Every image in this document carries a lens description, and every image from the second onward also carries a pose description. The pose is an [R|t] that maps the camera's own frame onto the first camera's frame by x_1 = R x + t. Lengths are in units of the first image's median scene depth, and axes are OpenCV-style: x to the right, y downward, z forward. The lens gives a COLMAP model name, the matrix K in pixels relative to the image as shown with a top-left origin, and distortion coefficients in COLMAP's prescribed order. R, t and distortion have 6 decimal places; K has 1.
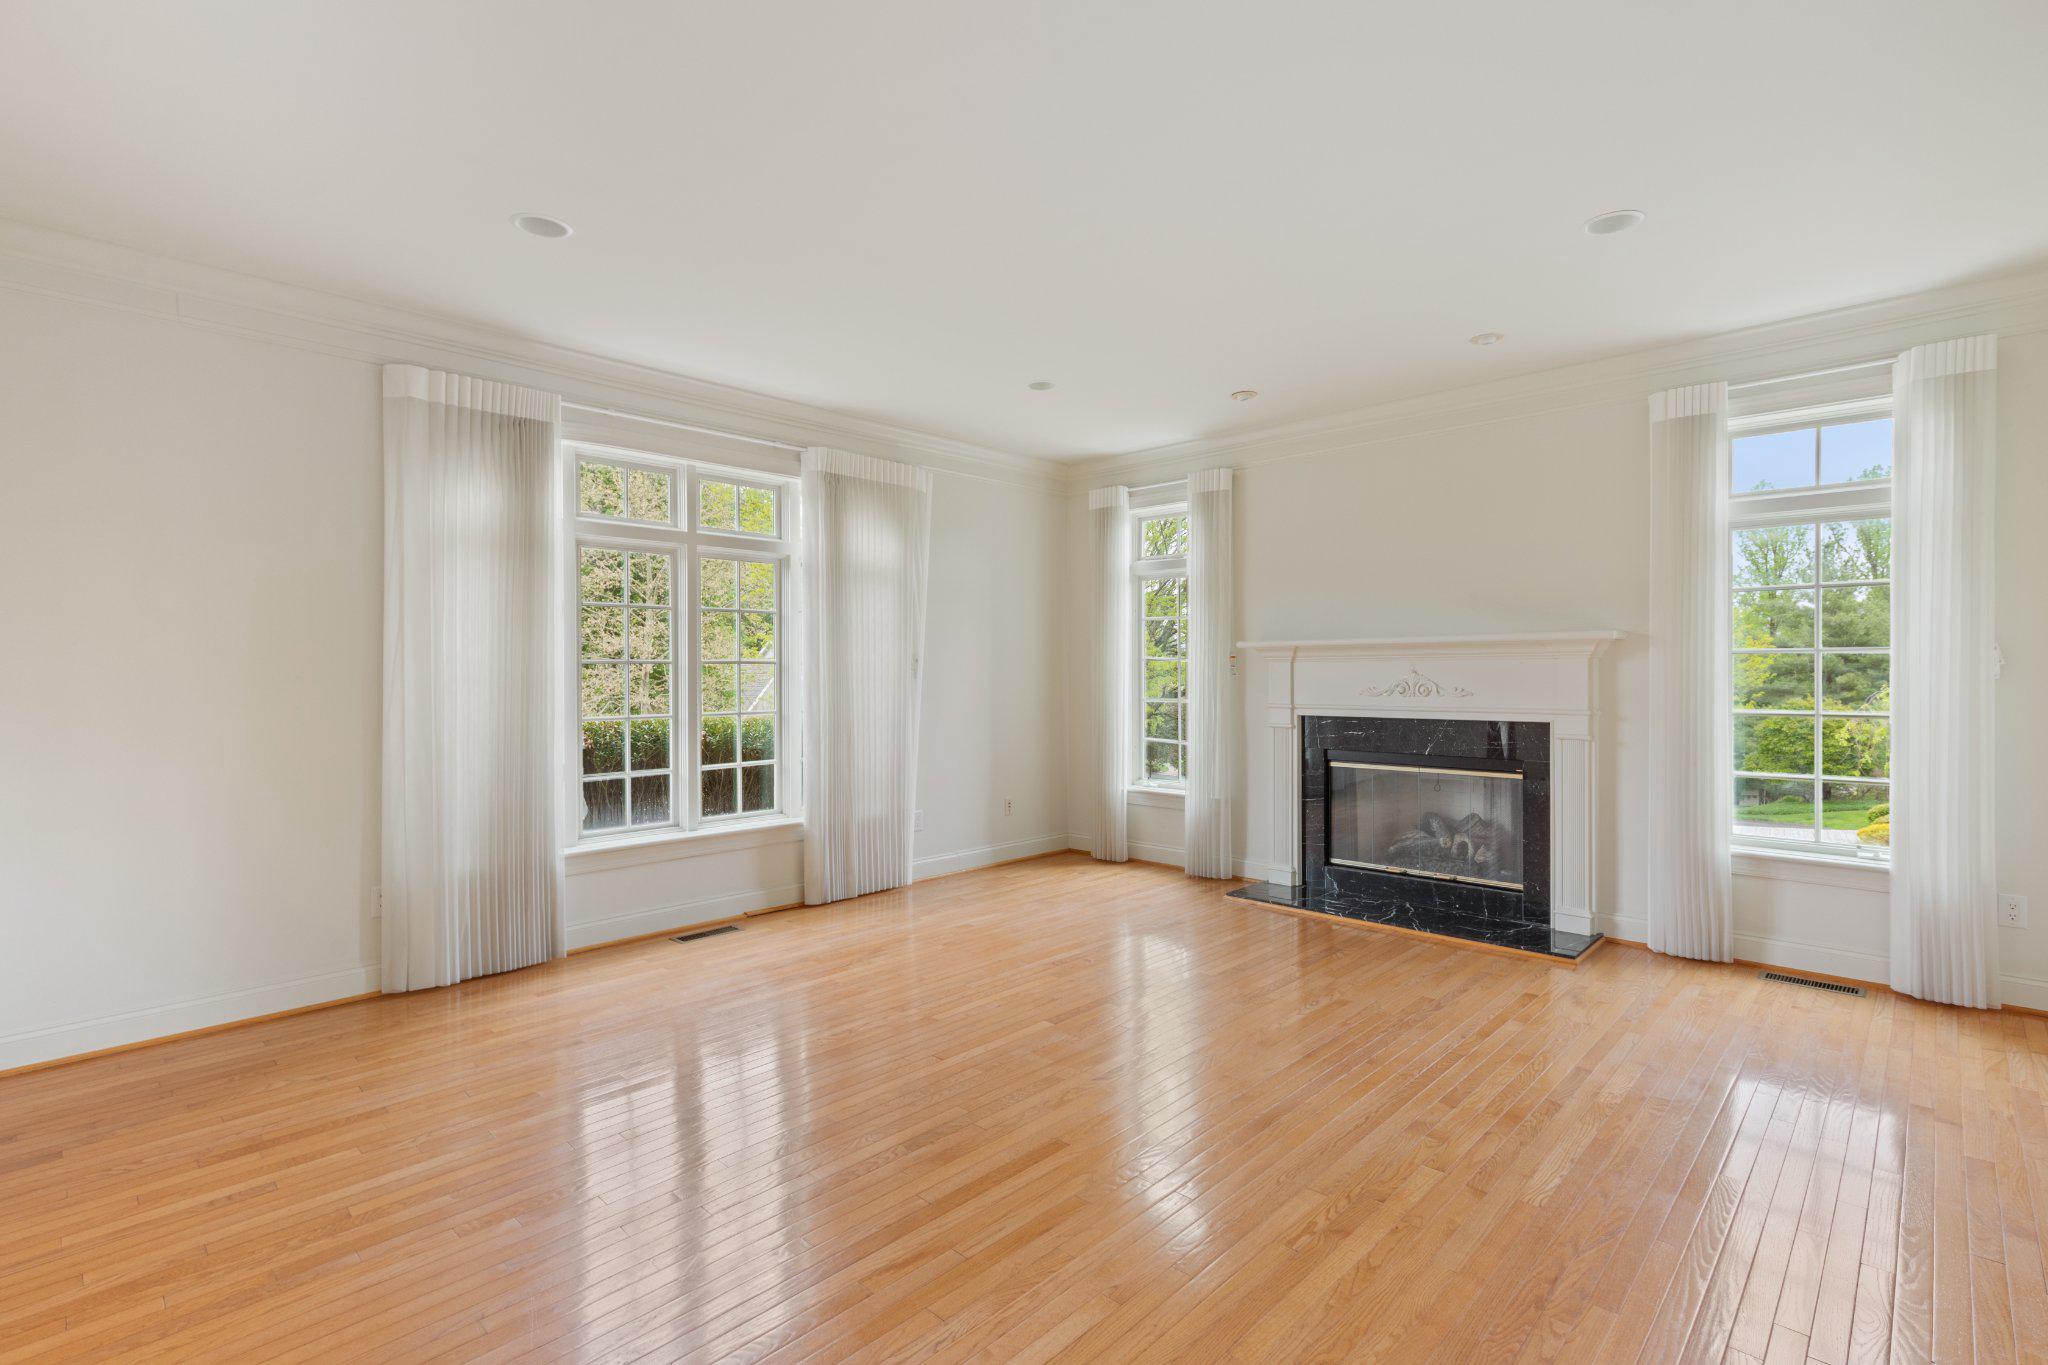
lens RADIAL K [[934.3, 0, 1029.8], [0, 934.3, 671.0], [0, 0, 1]] dist [0.000071, -0.000455]
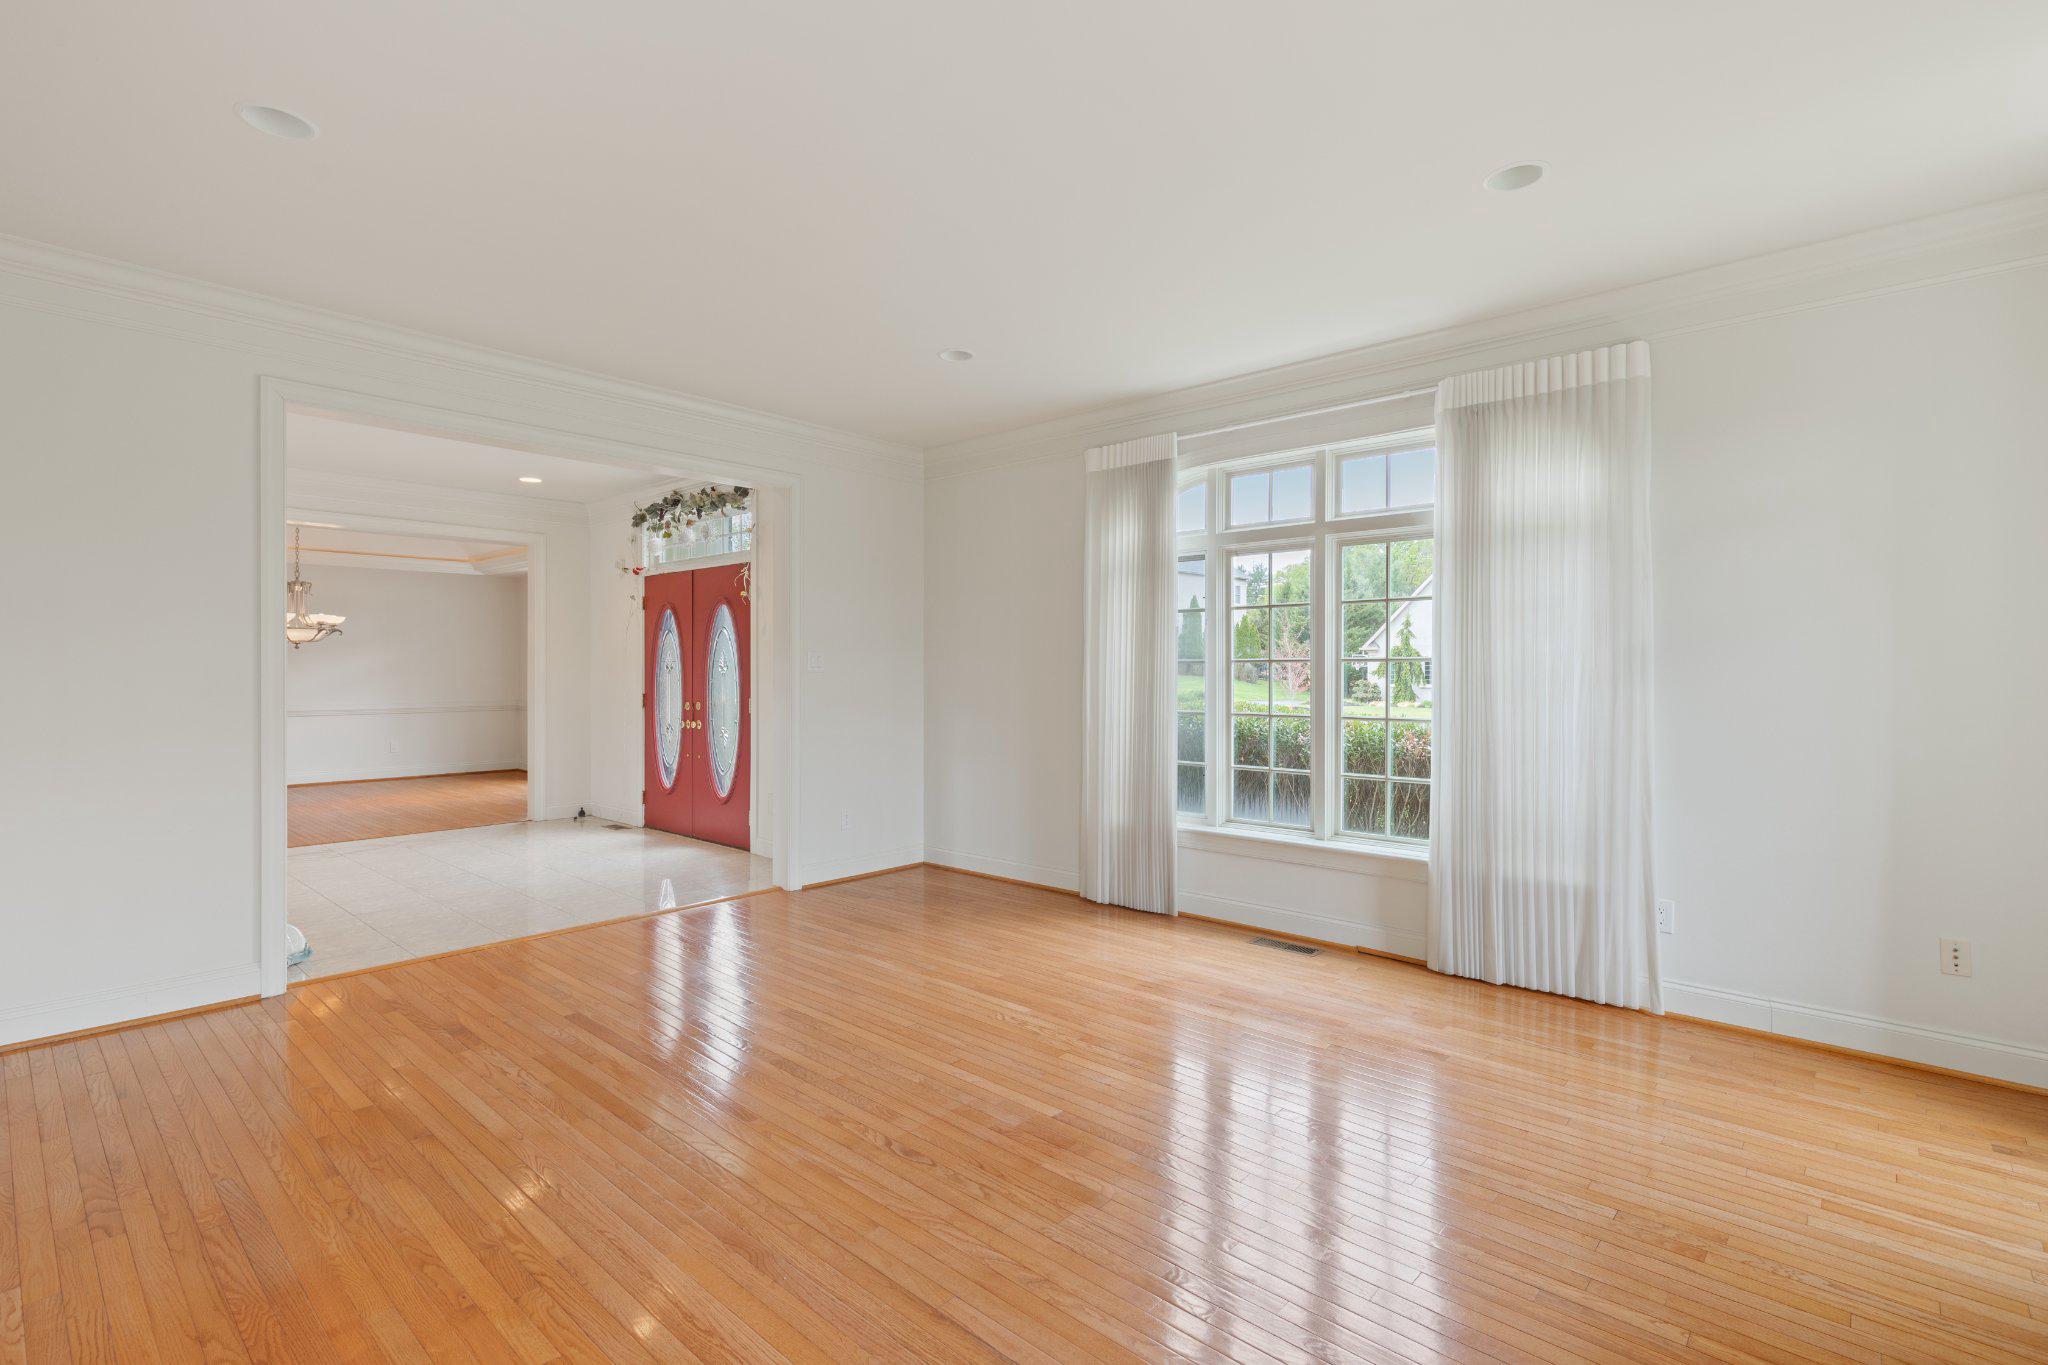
lens RADIAL K [[968.4, 0, 1039.0], [0, 968.4, 666.0], [0, 0, 1]] dist [0.002193, 0.000219]
pose [[0.029668, -0.002151, -0.999558, 0.630457], [-0.000414, 0.999998, -0.002165, -0.001173], [0.999560, 0.000478, 0.029667, 0.718974]]
